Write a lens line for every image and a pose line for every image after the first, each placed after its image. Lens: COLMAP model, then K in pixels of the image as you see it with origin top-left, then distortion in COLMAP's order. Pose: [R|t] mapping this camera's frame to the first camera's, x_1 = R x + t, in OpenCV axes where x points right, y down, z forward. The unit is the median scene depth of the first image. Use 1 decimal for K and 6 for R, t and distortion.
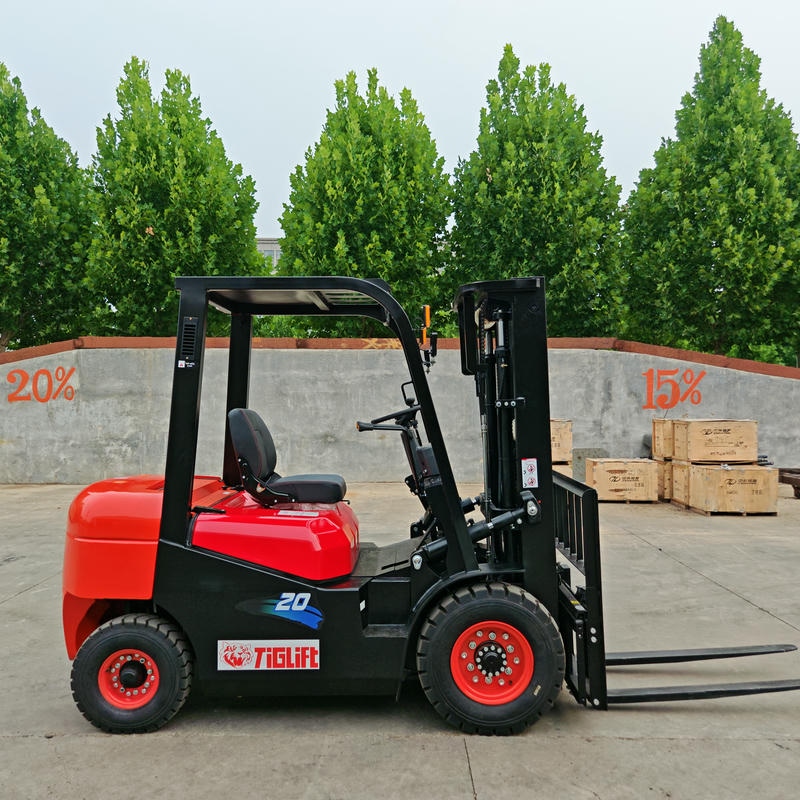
lens RADIAL K [[692.3, 0, 400.0], [0, 692.3, 400.0], [0, 0, 1]] dist [-0.065128, -0.026669]
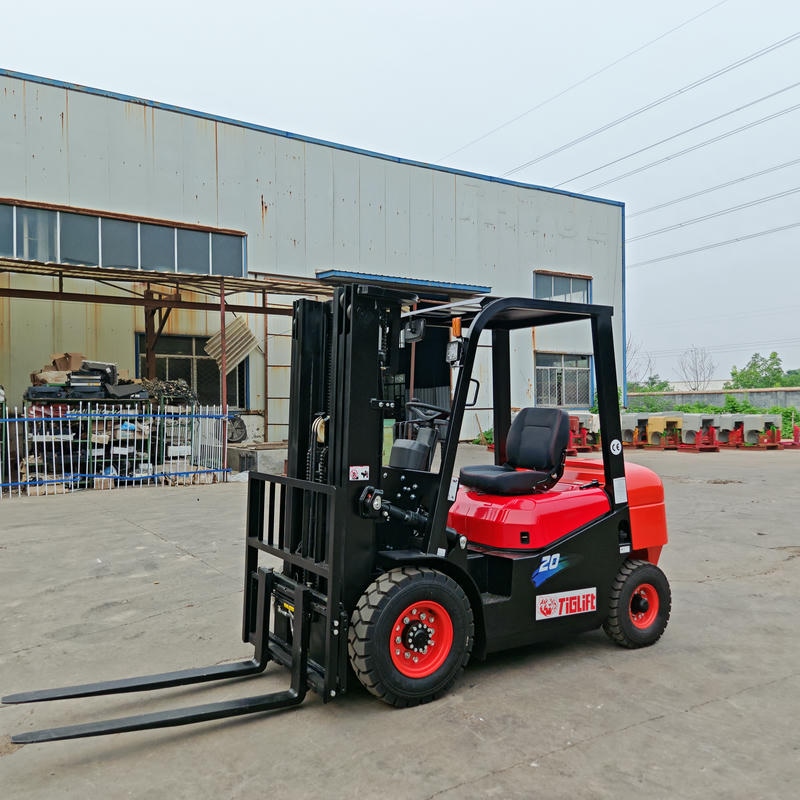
lens RADIAL K [[715.7, 0, 367.9], [0, 715.7, 424.2], [0, 0, 1]] dist [0.002291, 0.008526]
pose [[0.916621, -0.004472, 0.399732, -0.113976], [-0.008640, 0.999482, 0.030994, 0.000532], [-0.399664, -0.031863, 0.916108, -0.005659]]
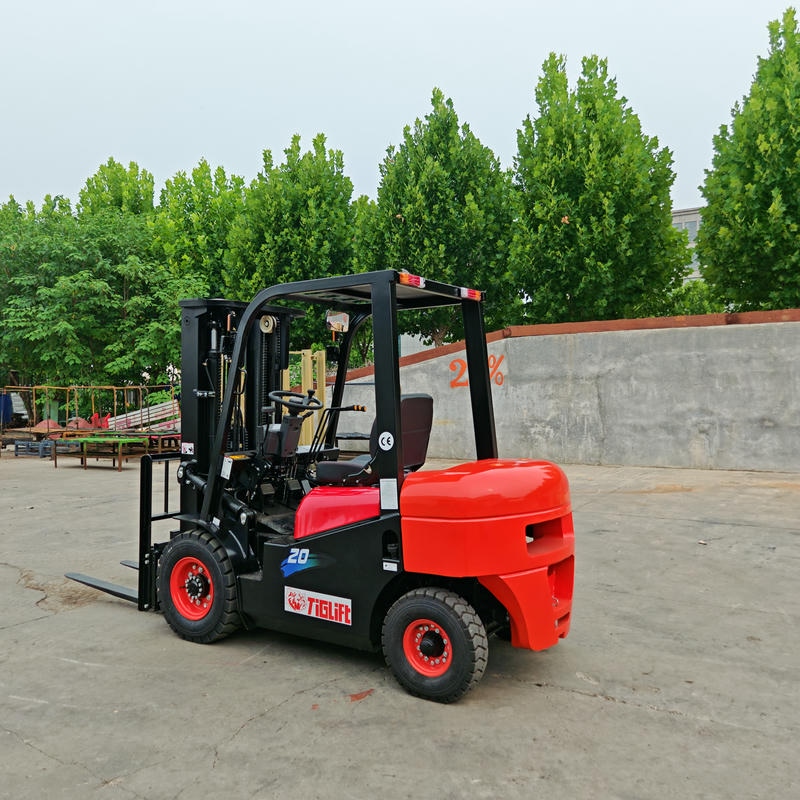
lens RADIAL K [[692.3, 0, 400.0], [0, 692.3, 400.0], [0, 0, 1]] dist [-0.065128, -0.026669]
pose [[0.789438, -0.004015, -0.613817, 0.069580], [0.019635, 0.999632, 0.018714, 0.000274], [0.613516, -0.026826, 0.789226, 0.018164]]
